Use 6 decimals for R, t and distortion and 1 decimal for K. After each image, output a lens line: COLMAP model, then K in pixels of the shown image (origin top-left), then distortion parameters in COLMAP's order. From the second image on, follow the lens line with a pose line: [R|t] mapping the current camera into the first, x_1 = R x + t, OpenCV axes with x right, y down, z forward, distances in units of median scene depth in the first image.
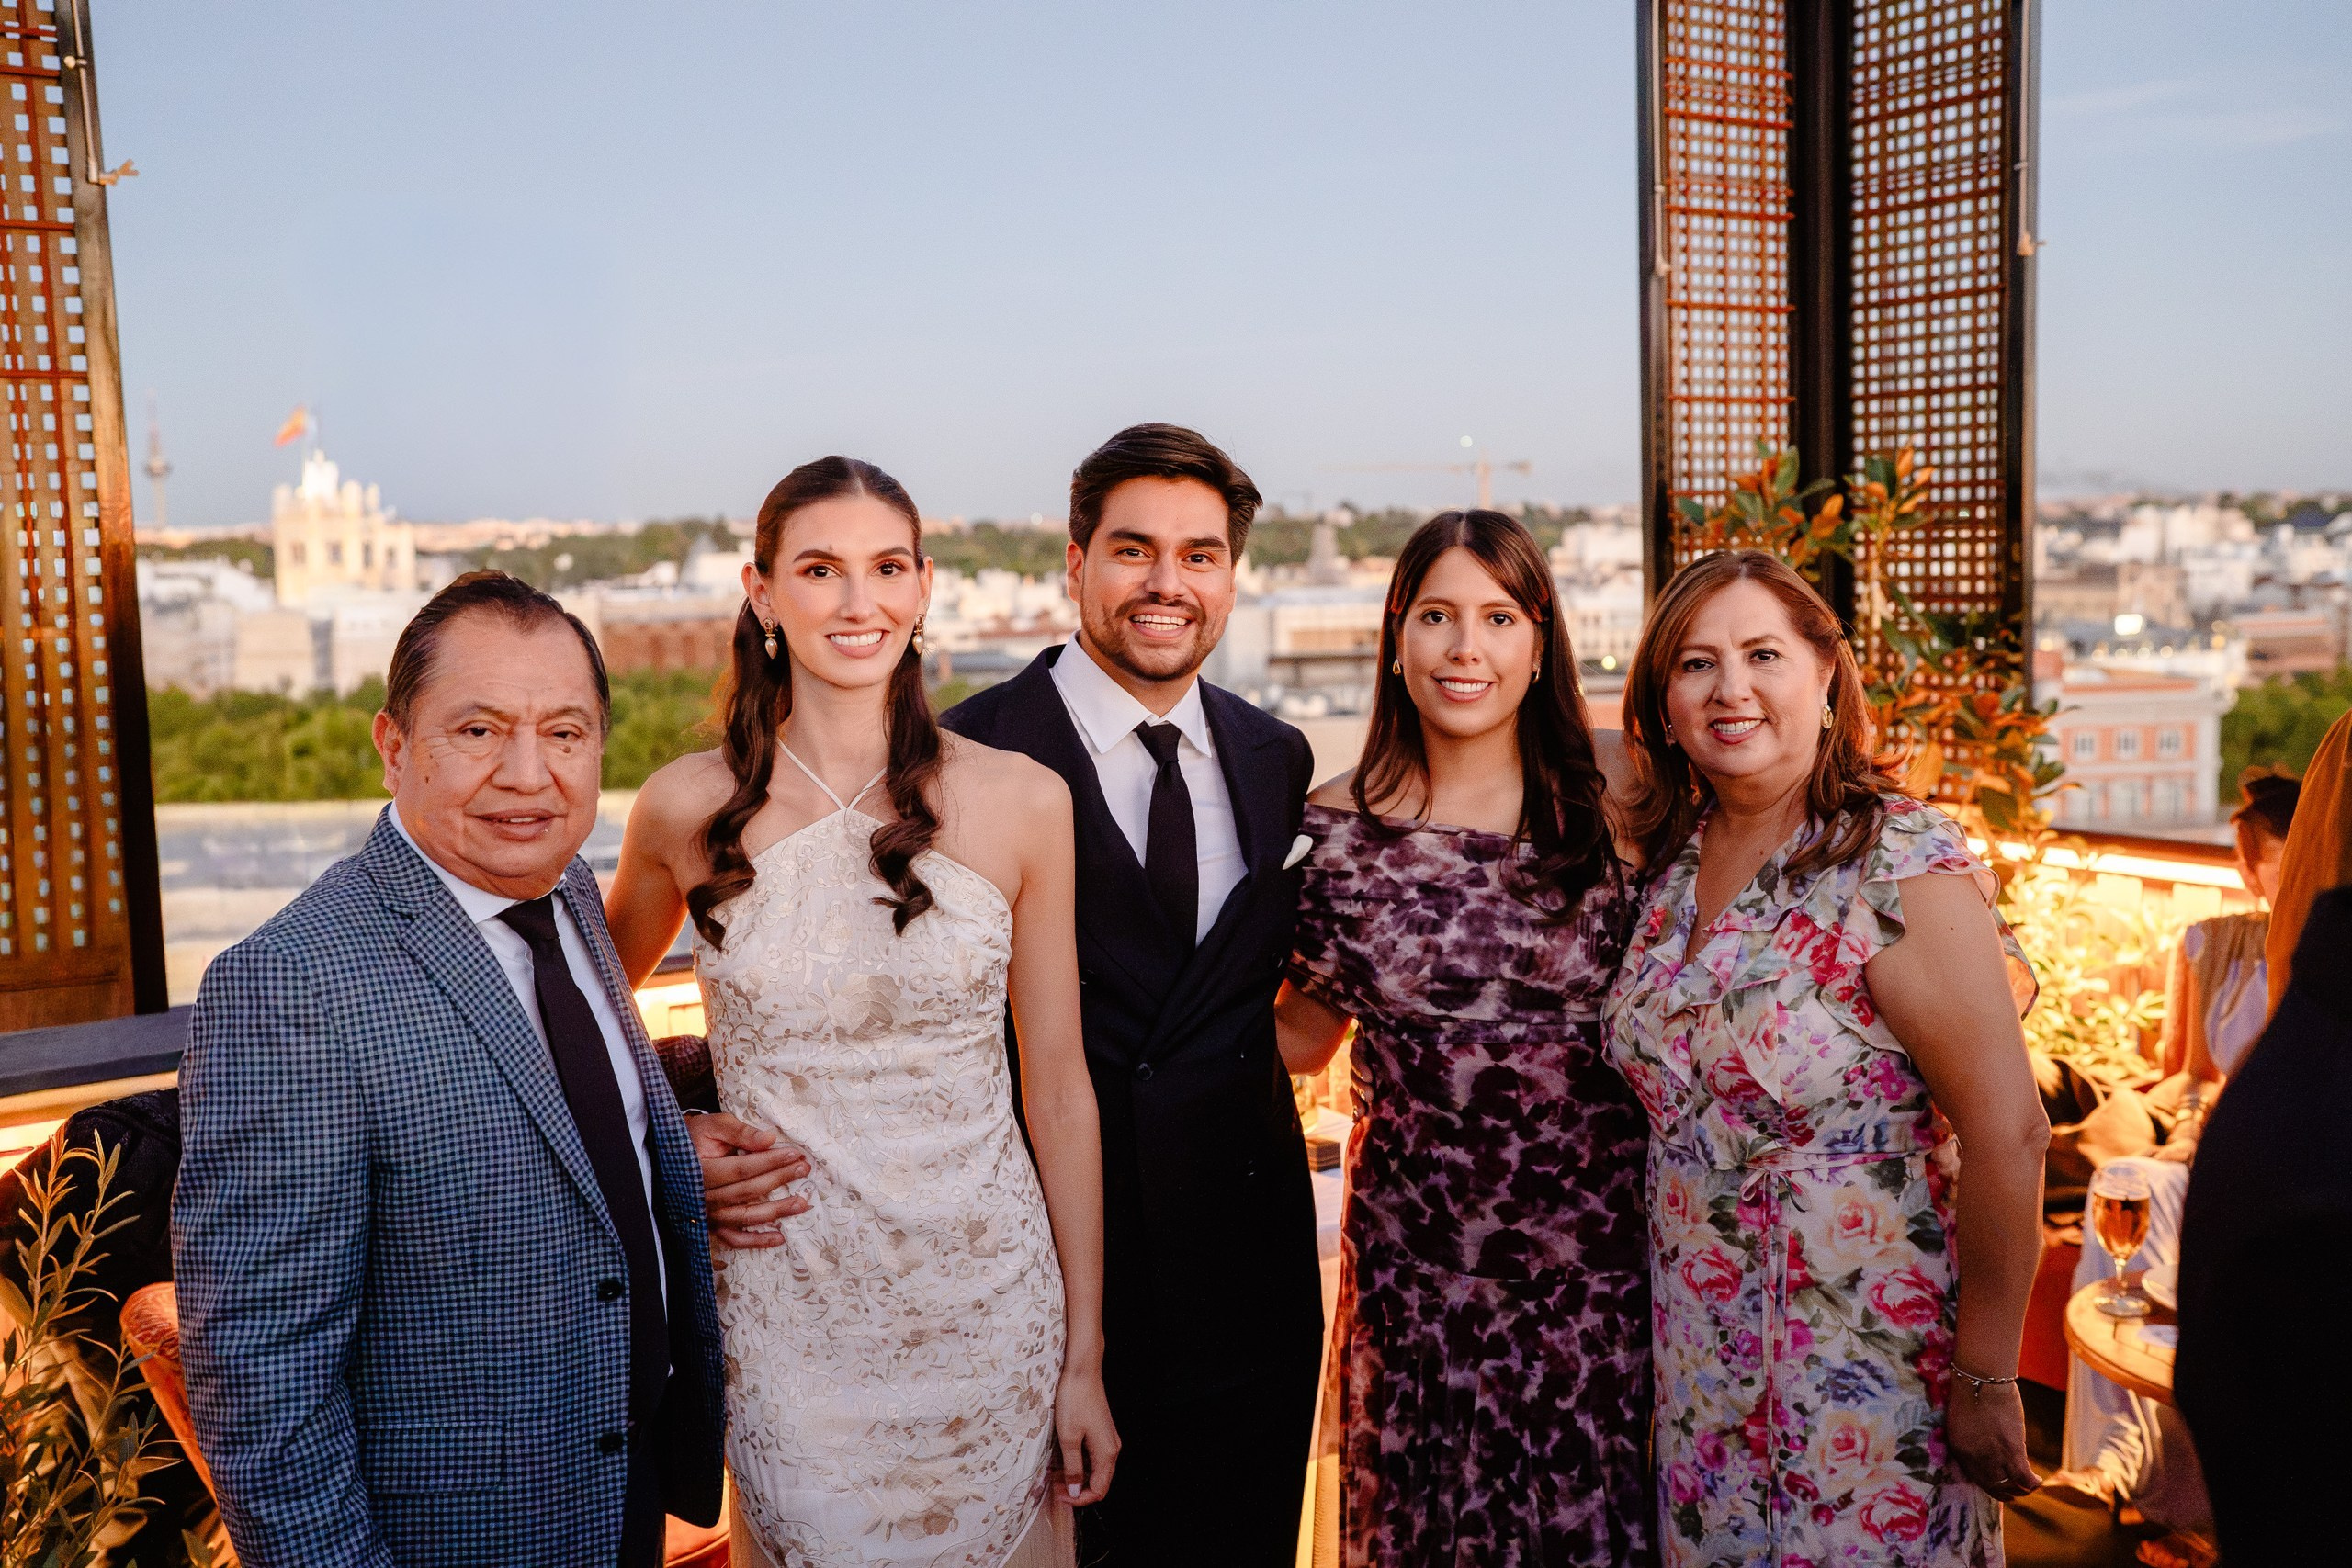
lens RADIAL K [[2383.2, 0, 1176.1], [0, 2383.2, 744.6], [0, 0, 1]] dist [-0.049459, 0.232738]
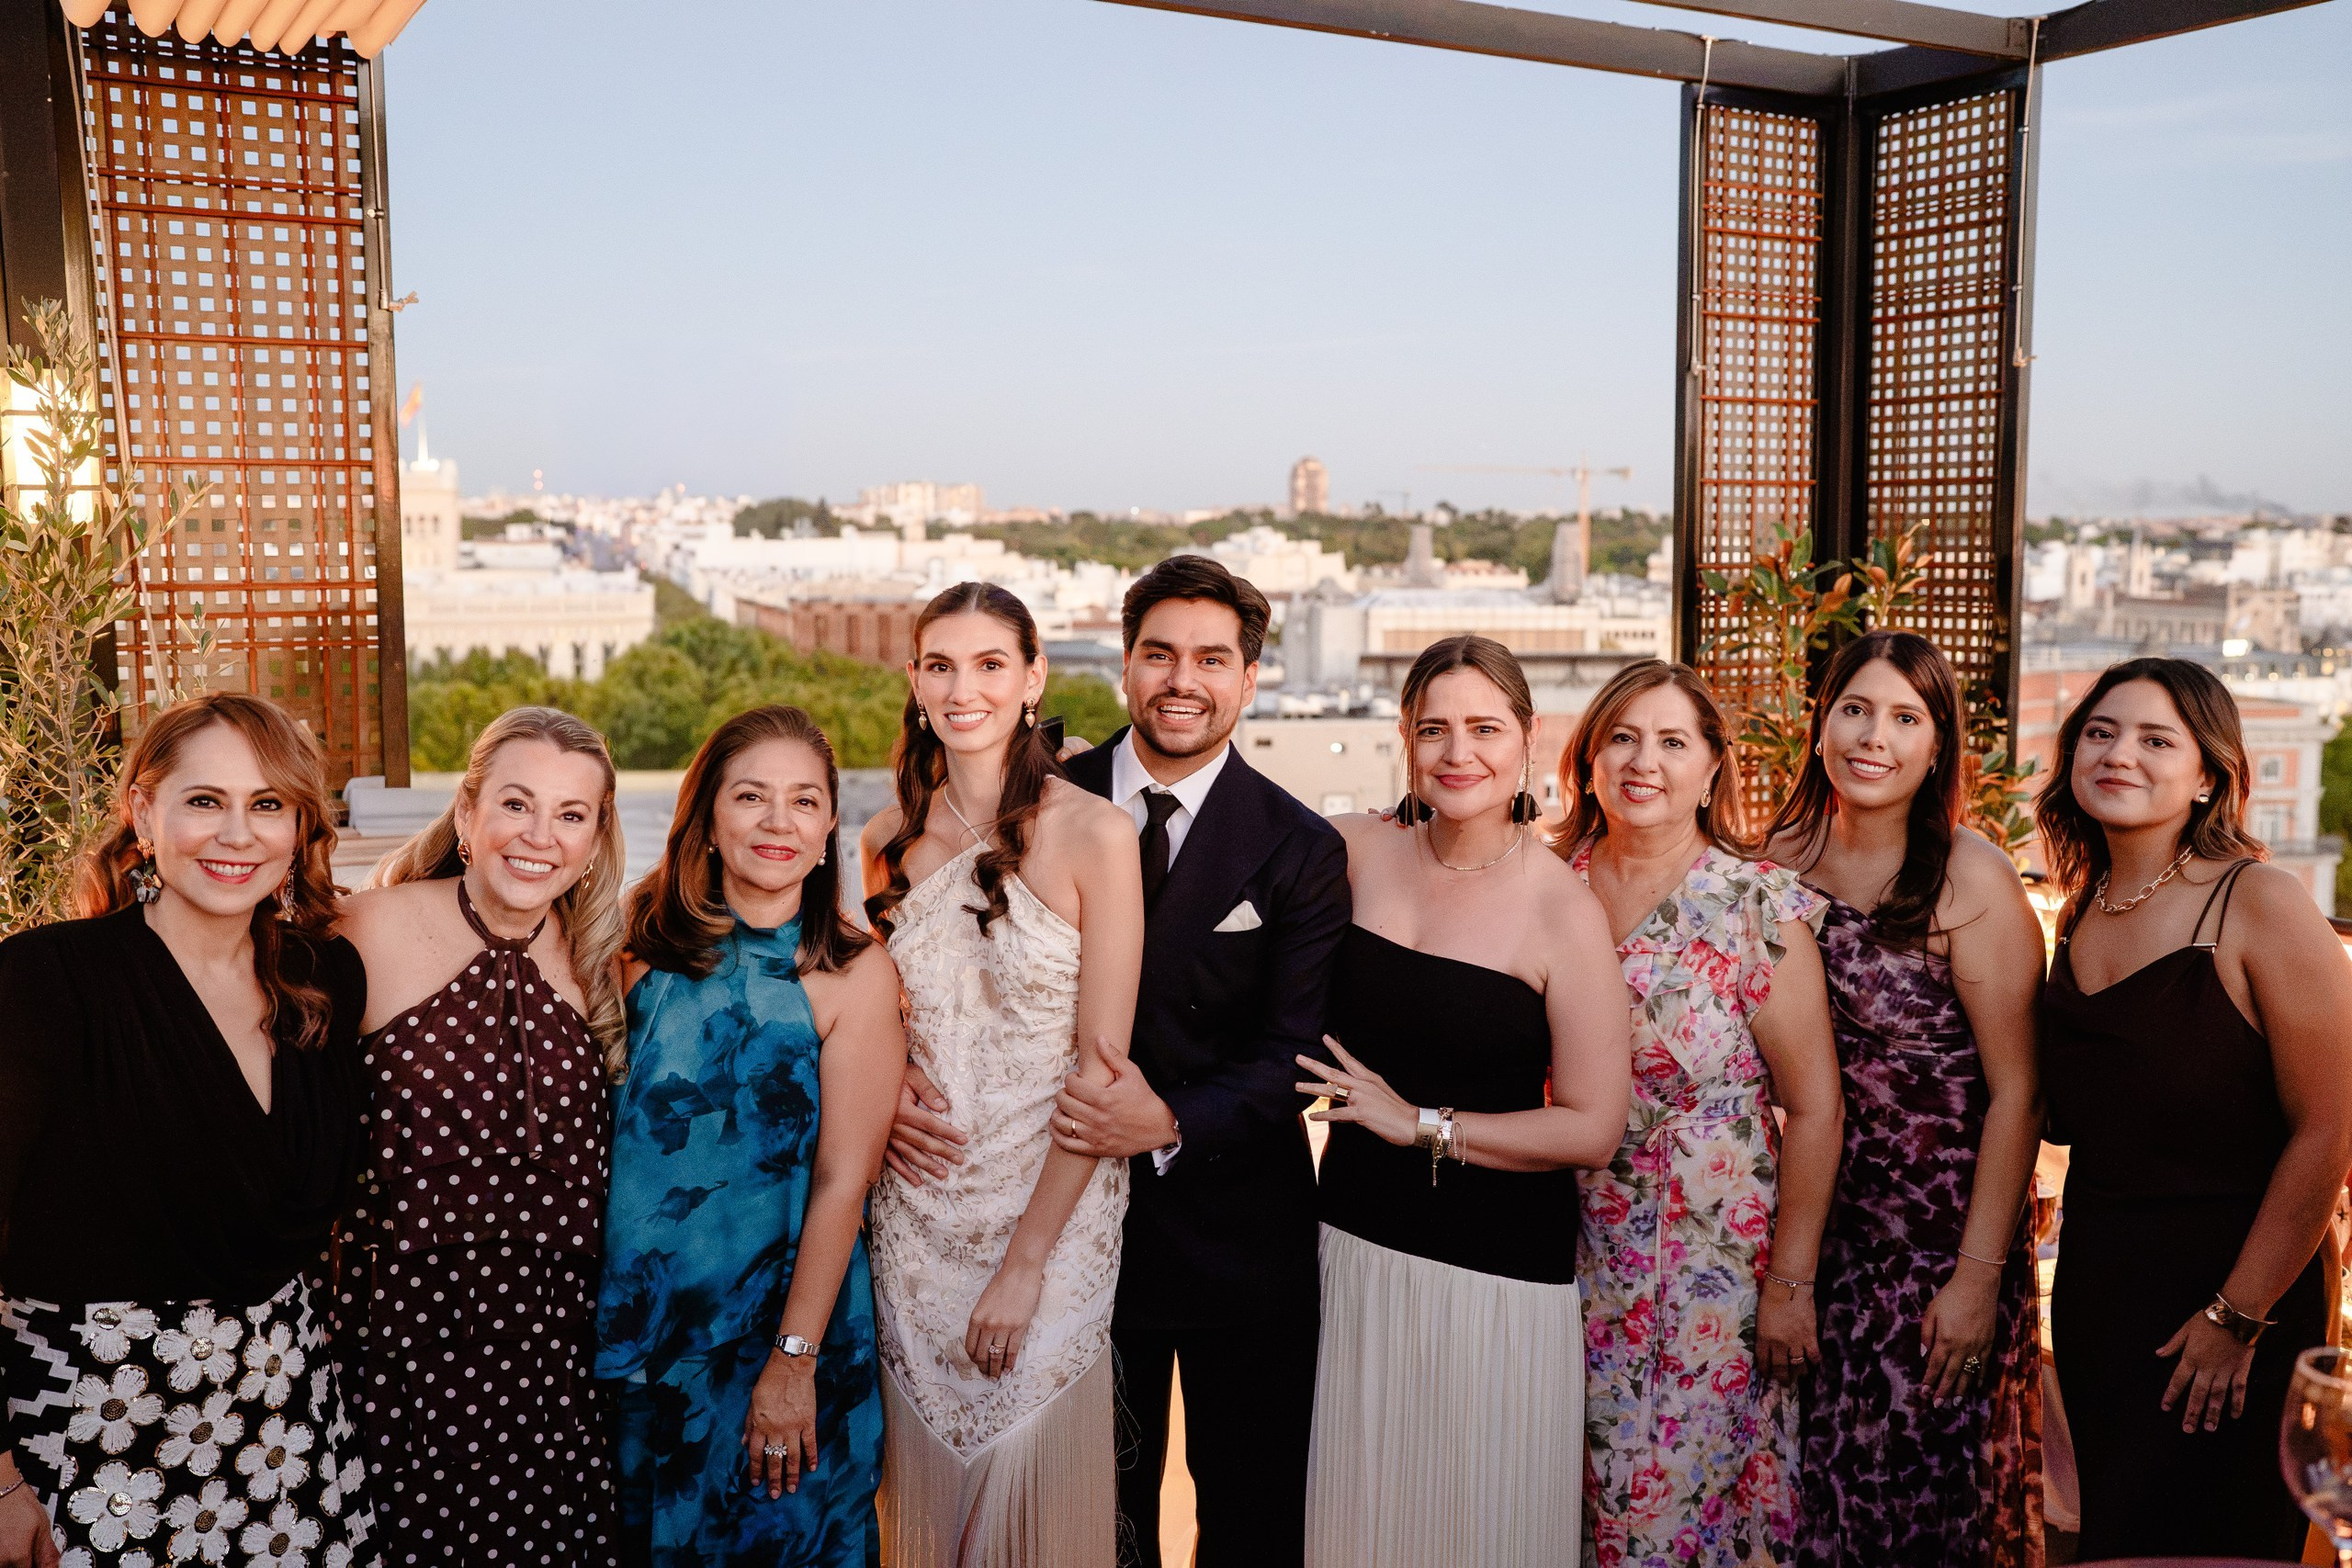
lens RADIAL K [[2439.7, 0, 1169.6], [0, 2439.7, 741.5], [0, 0, 1]] dist [-0.054229, 0.239730]
pose [[0.998697, 0.030428, -0.040963, 0.006912], [-0.030237, 0.999529, 0.005273, -0.021099], [0.041104, -0.004027, 0.999147, -0.162613]]
